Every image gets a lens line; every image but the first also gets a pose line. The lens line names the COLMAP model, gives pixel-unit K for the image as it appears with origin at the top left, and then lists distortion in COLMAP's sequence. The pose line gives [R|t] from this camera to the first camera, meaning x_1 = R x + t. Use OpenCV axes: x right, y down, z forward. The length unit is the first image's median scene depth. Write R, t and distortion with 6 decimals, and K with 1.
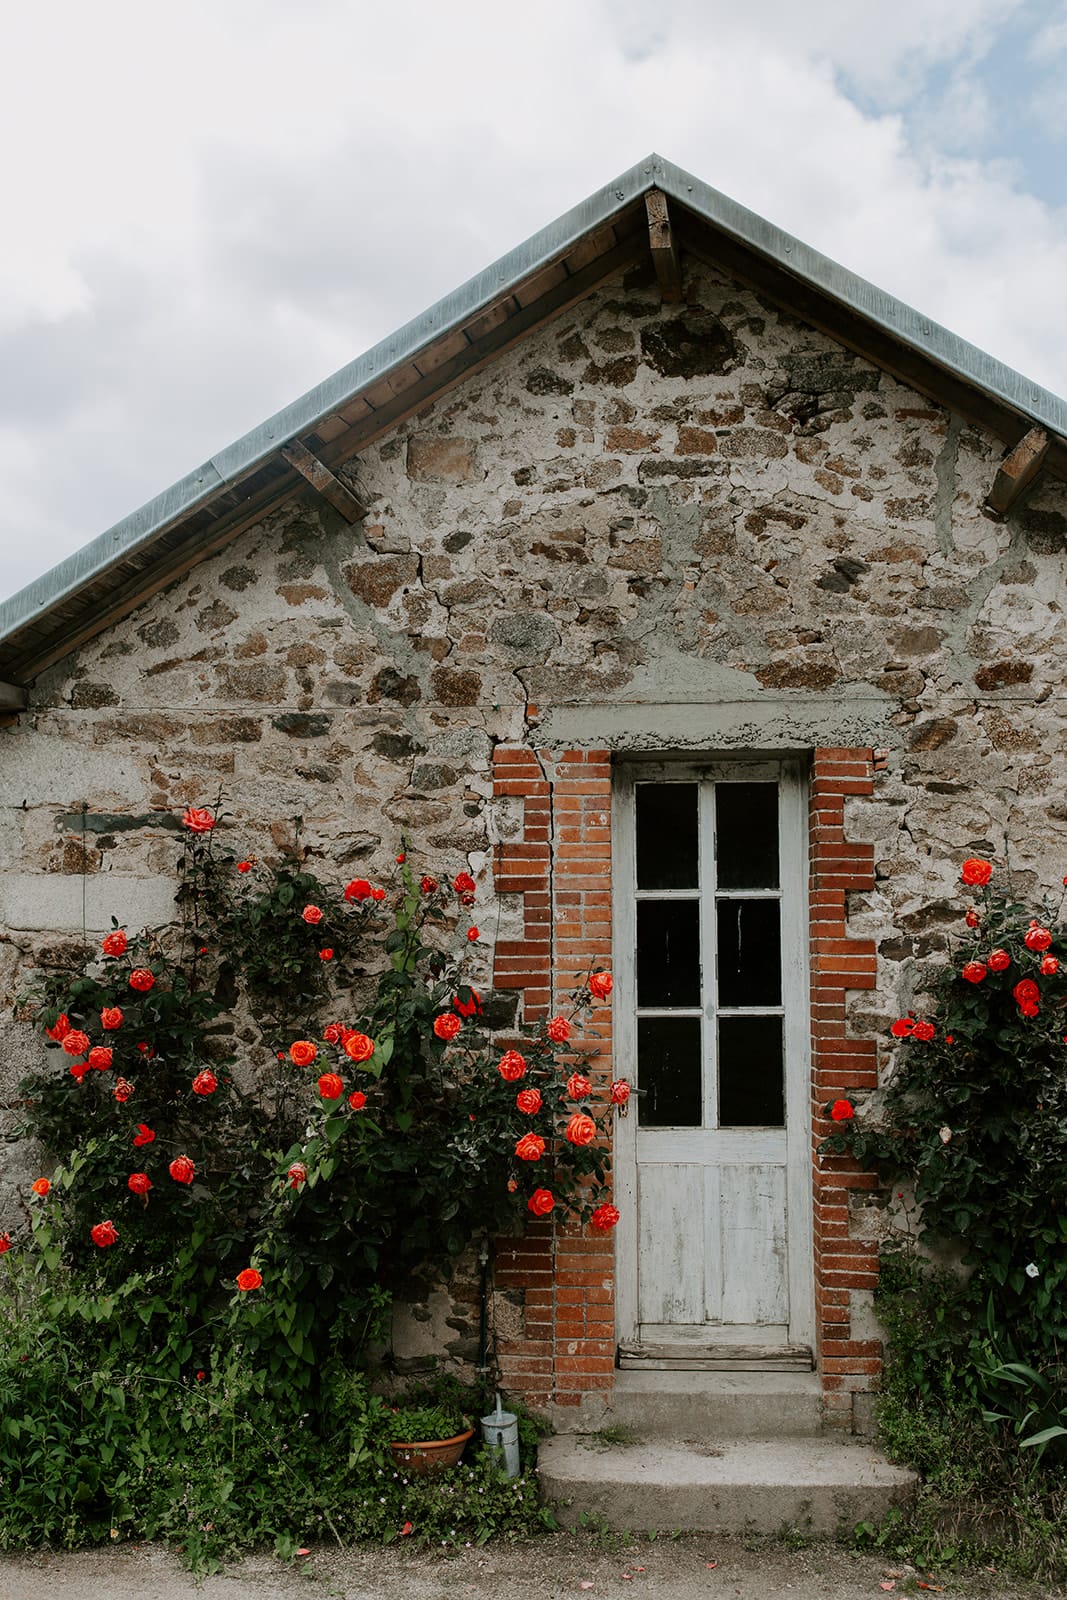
lens RADIAL K [[1506.4, 0, 533.5], [0, 1506.4, 800.0], [0, 0, 1]] dist [-0.004432, -0.005403]
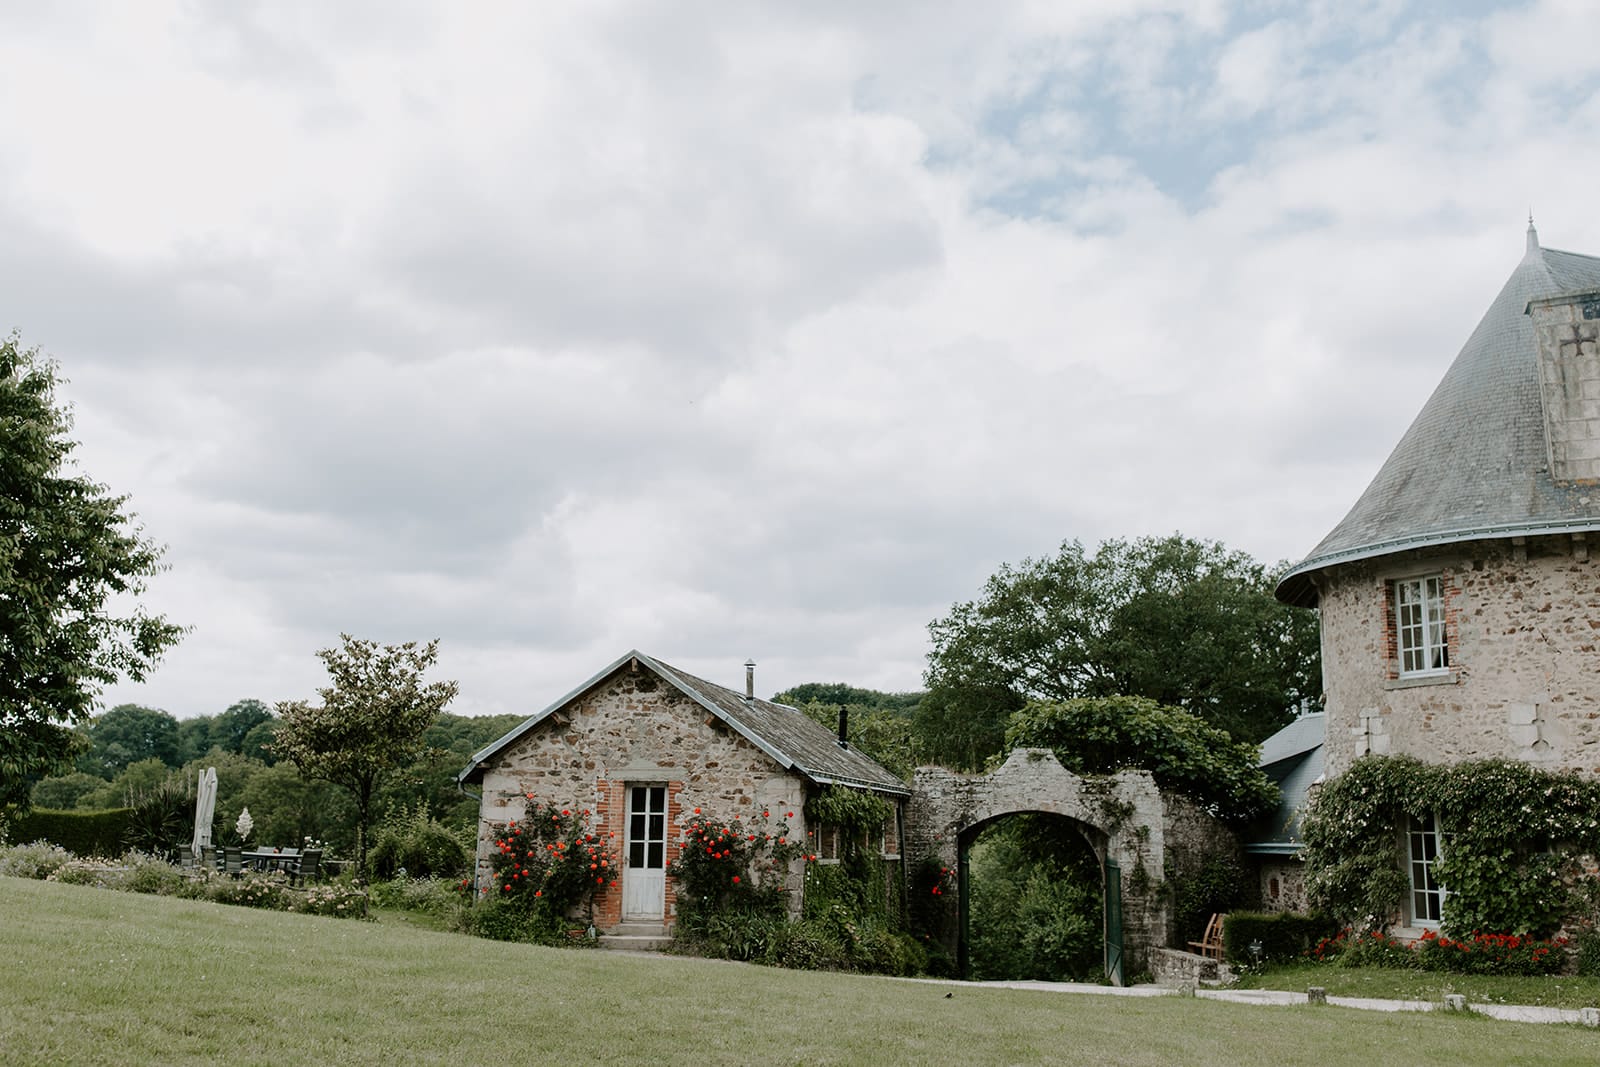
lens RADIAL K [[1506.4, 0, 800.0], [0, 1506.4, 533.5], [0, 0, 1]] dist [-0.004432, -0.005403]
pose [[0.999047, 0.007293, -0.043032, 0.748208], [-0.010880, 0.996430, -0.083715, -0.389076], [0.042268, 0.084103, 0.995560, -3.413540]]
